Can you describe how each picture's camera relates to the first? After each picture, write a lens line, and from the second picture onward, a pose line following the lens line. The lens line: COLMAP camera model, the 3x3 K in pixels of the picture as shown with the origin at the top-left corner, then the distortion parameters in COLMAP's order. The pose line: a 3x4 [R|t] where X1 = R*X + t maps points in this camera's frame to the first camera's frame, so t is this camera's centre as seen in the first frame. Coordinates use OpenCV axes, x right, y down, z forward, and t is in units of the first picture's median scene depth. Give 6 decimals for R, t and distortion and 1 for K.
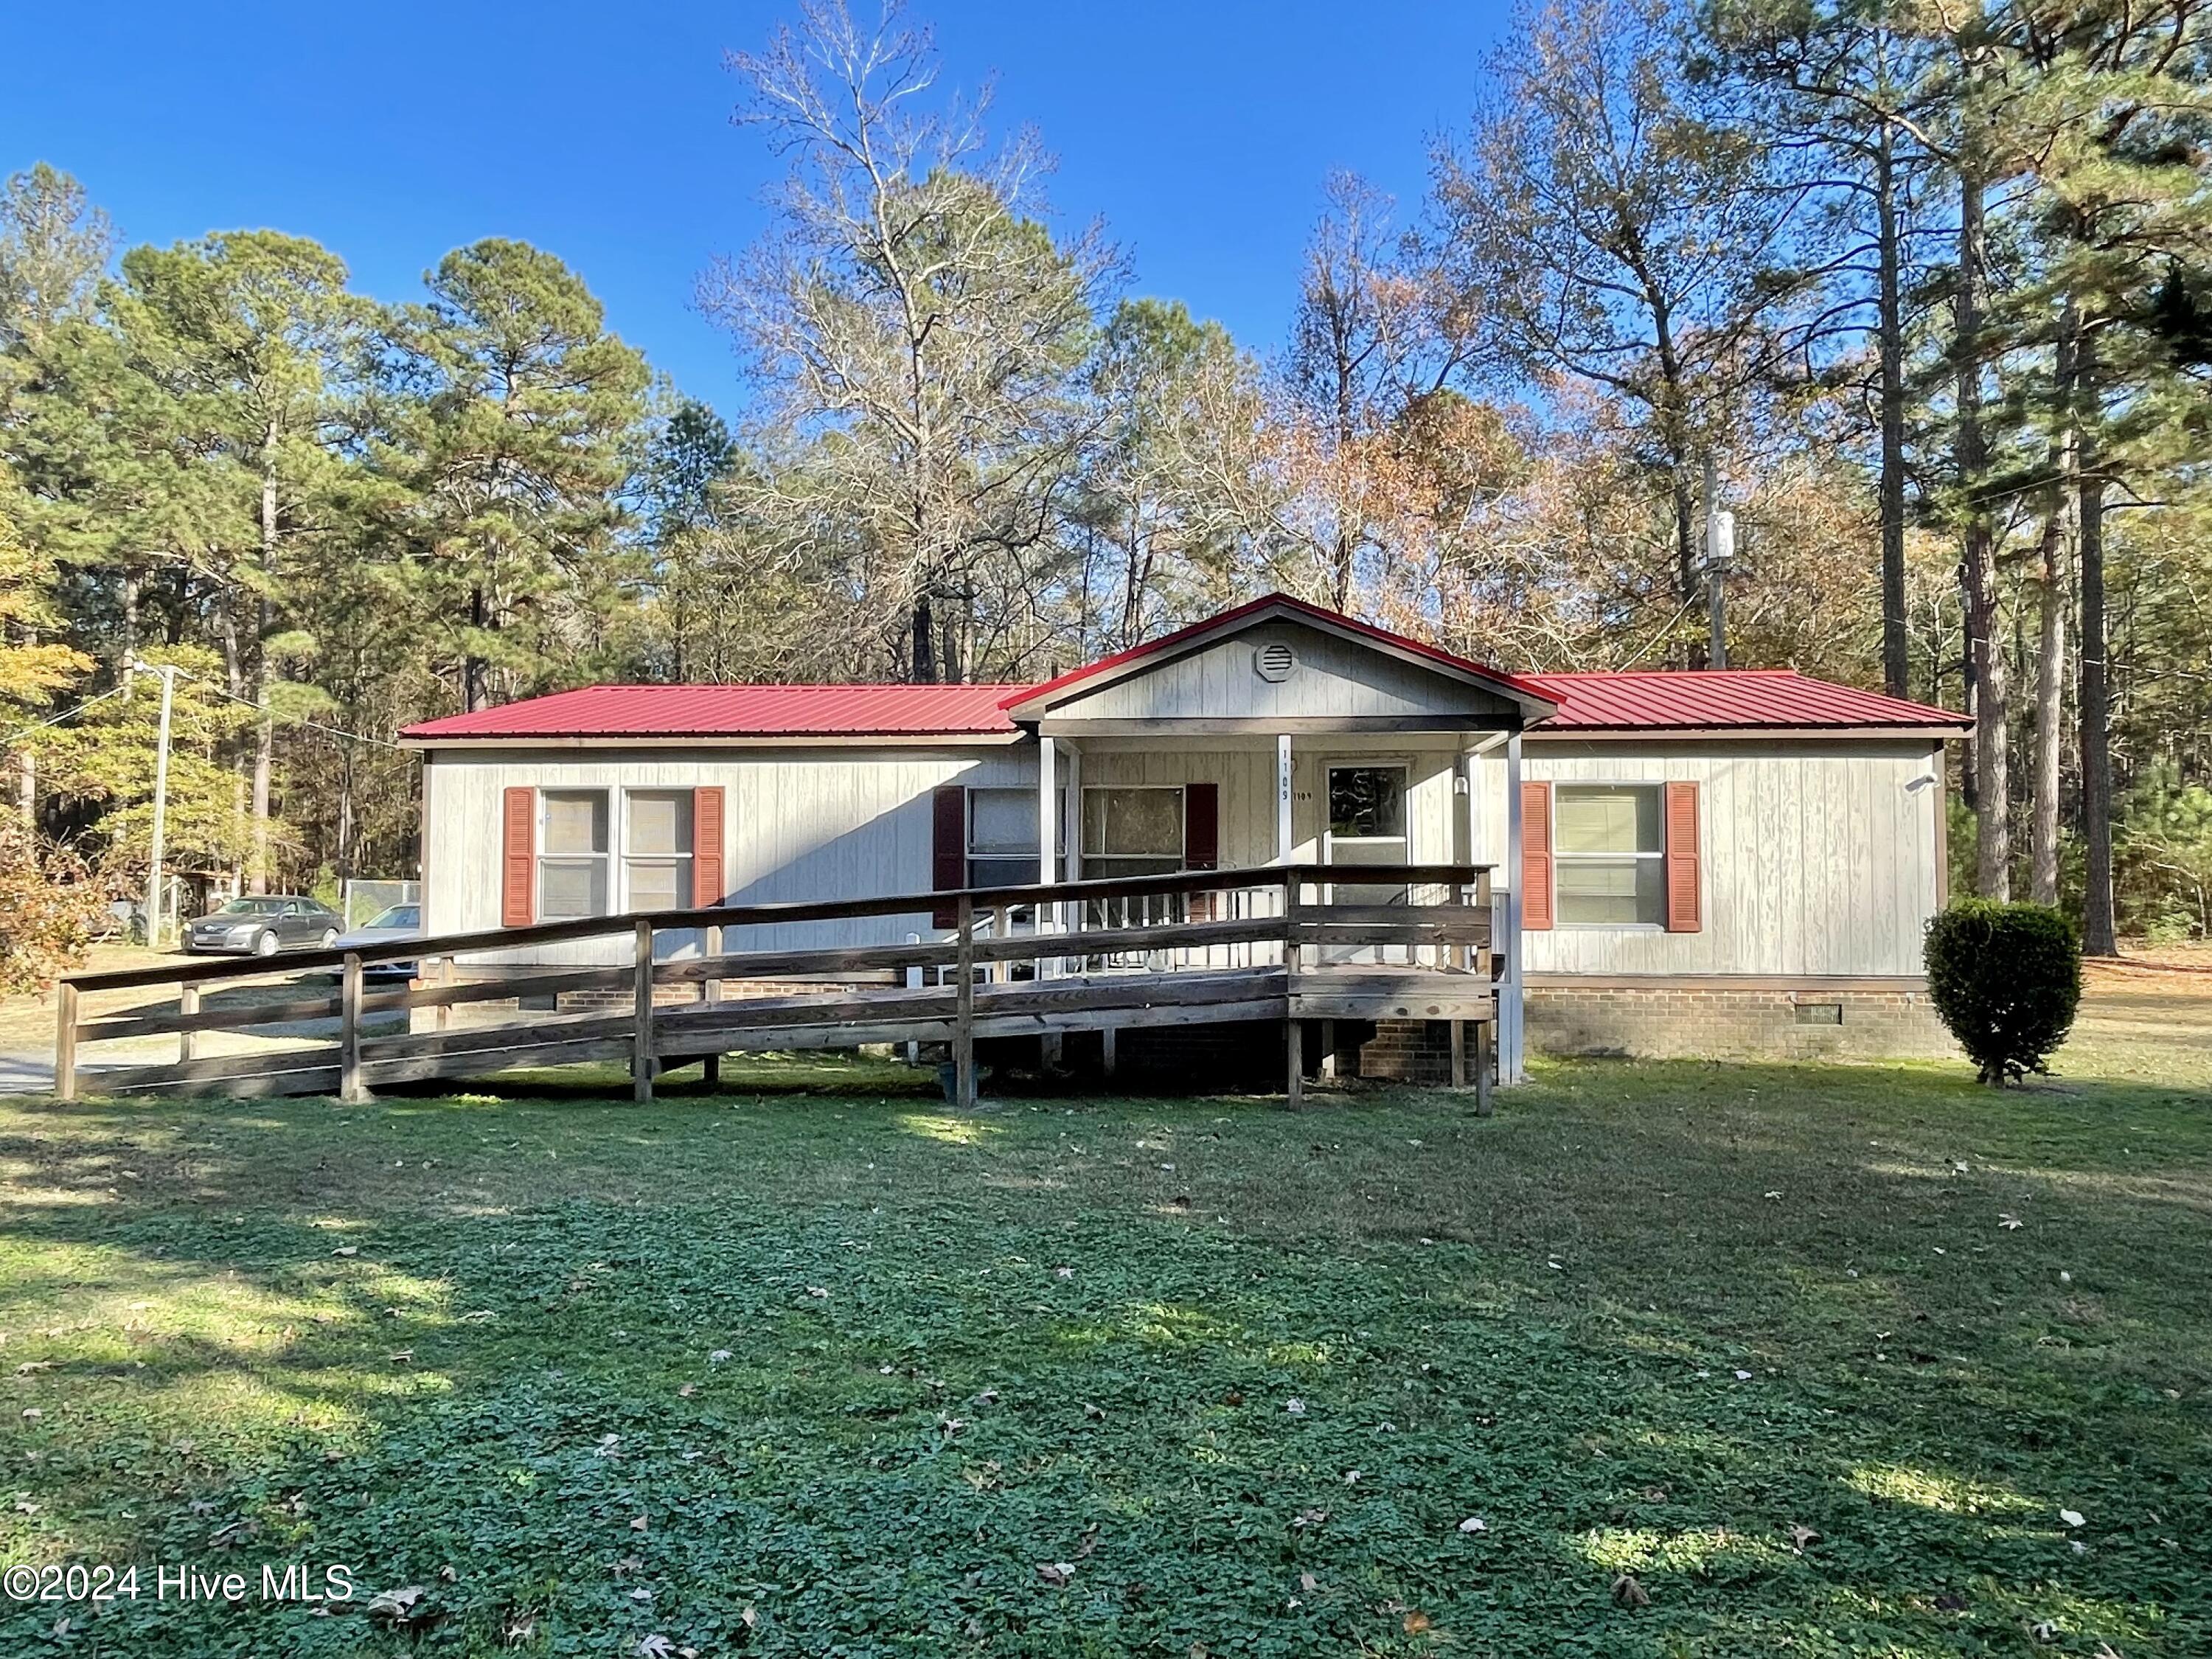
lens RADIAL K [[1429.0, 0, 1100.4], [0, 1429.0, 849.3], [0, 0, 1]] dist [0.001981, -0.001230]
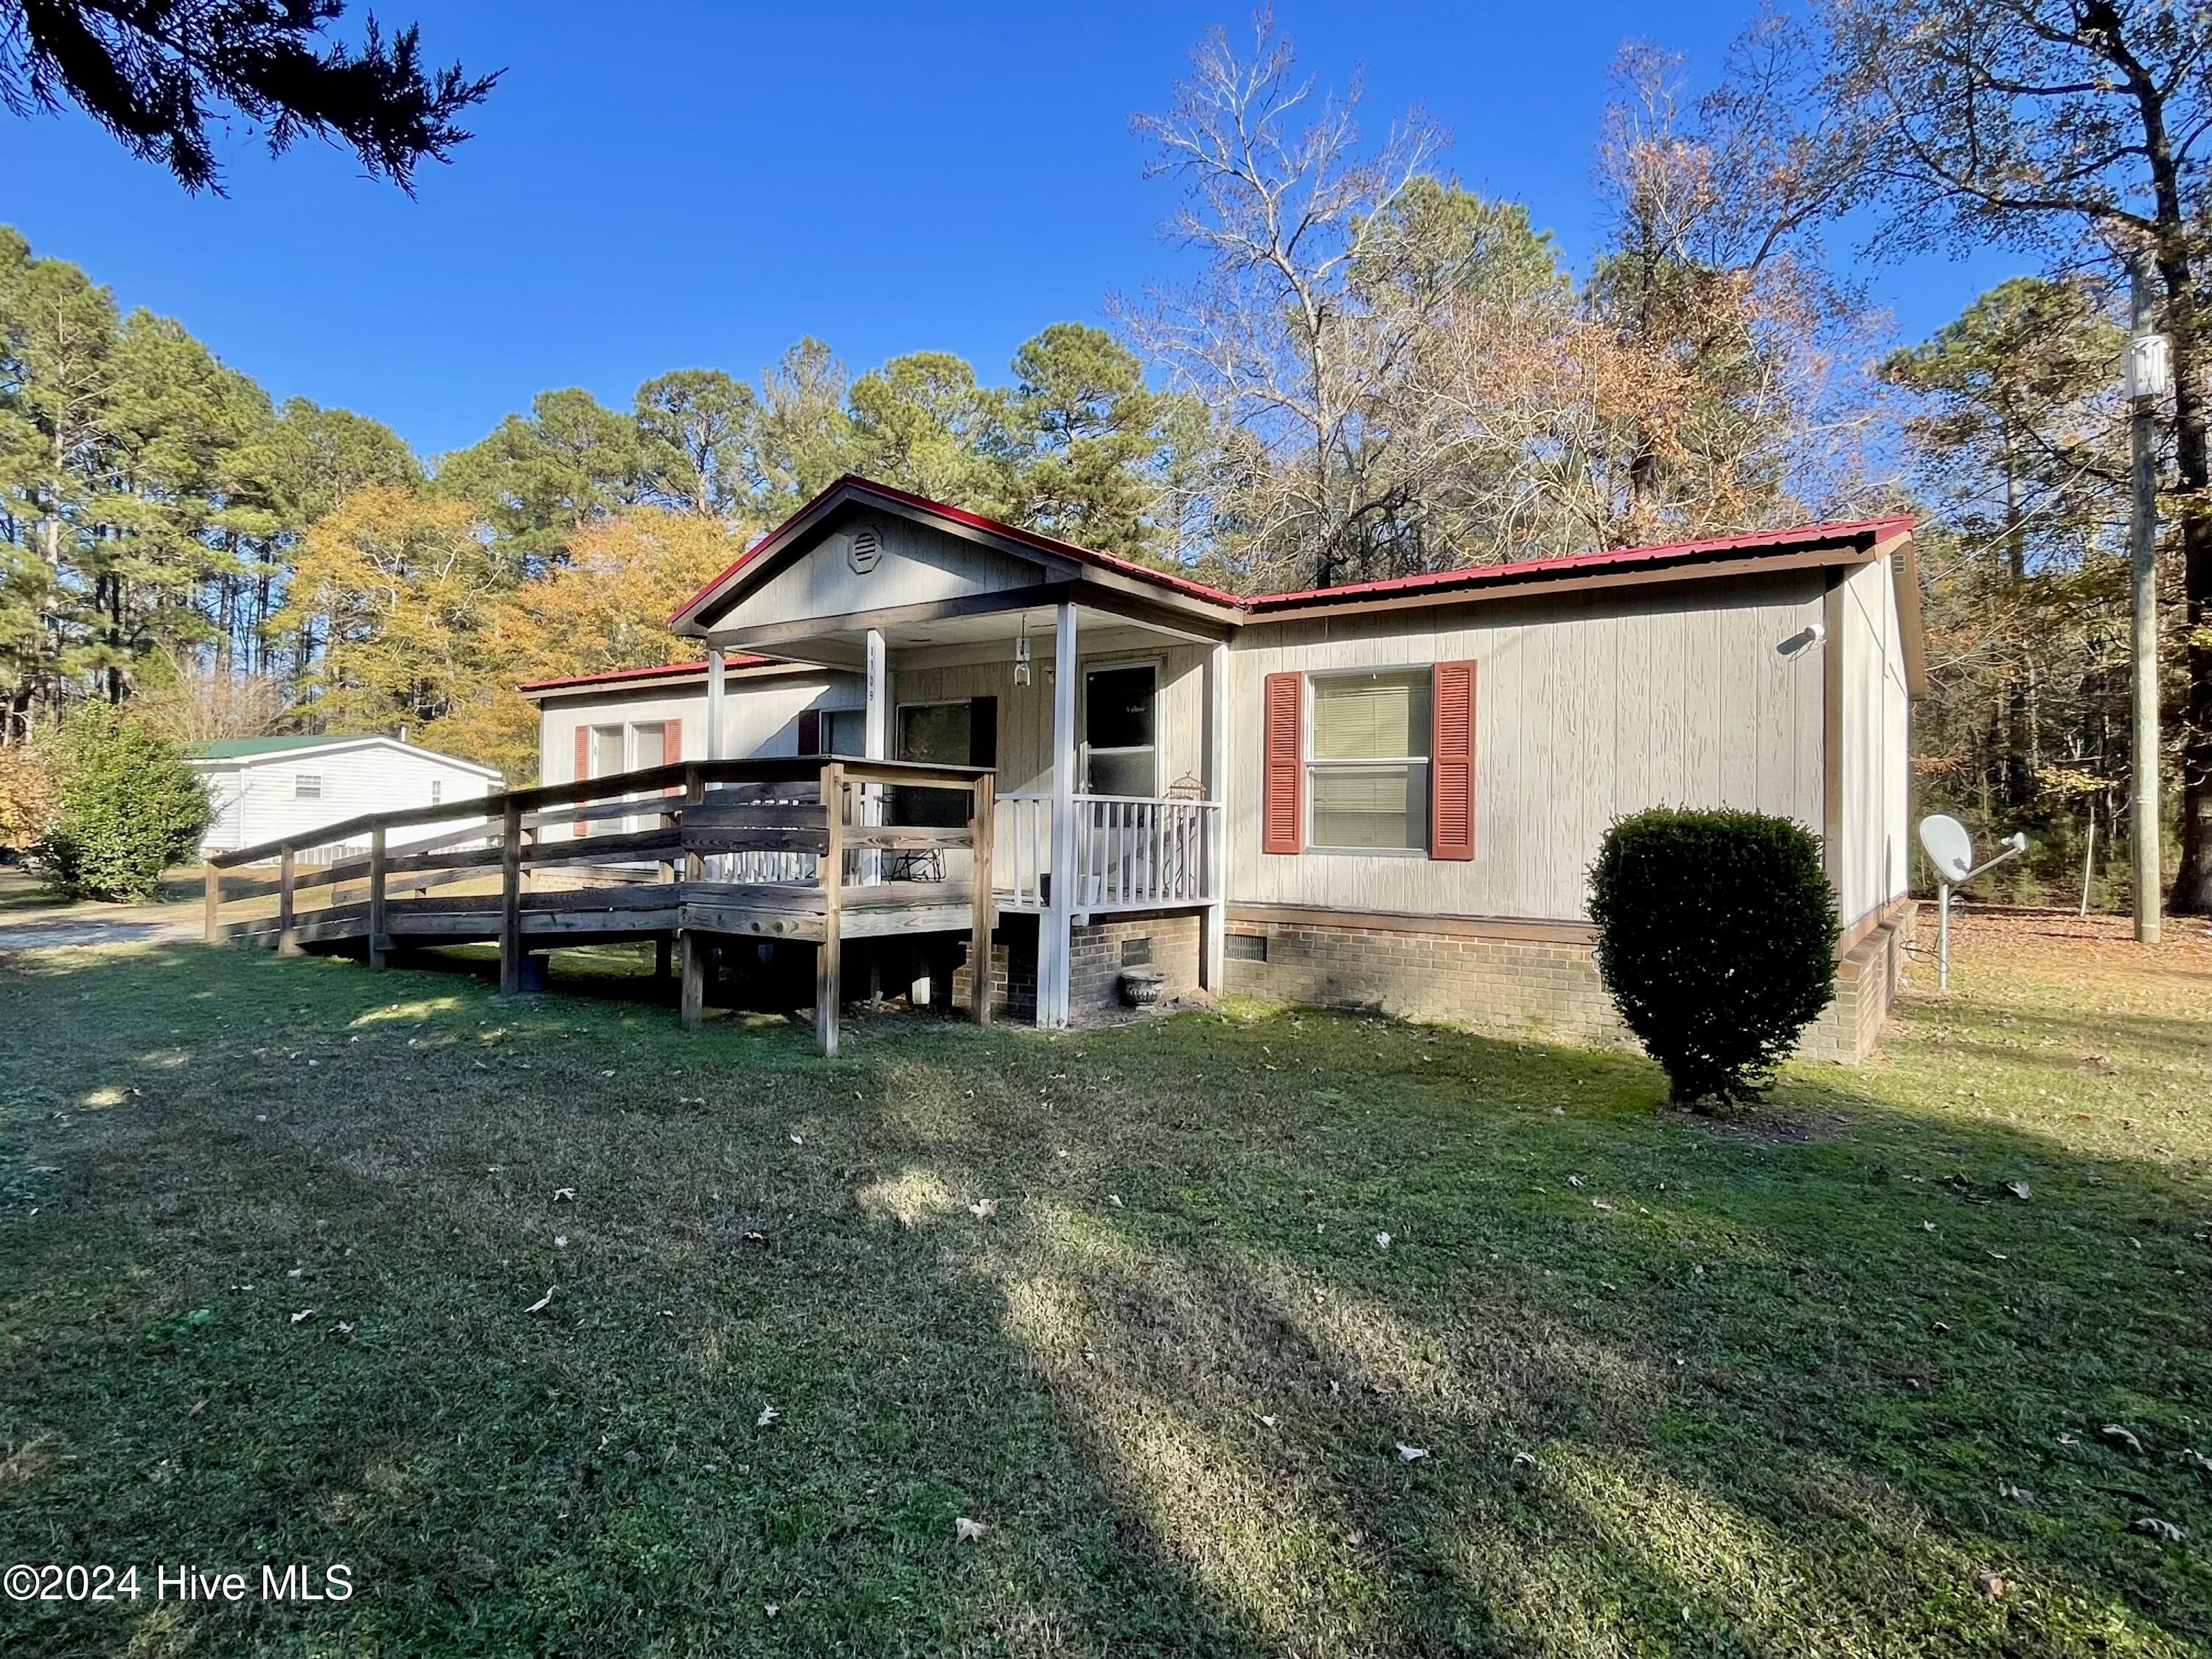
lens RADIAL K [[1166.4, 0, 1093.3], [0, 1166.4, 830.9], [0, 0, 1]] dist [-0.006277, -0.001411]
pose [[0.859292, 0.012484, -0.511334, 0.519980], [-0.000039, 0.999704, 0.024342, 0.025388], [0.511486, -0.020897, 0.859038, 0.341055]]
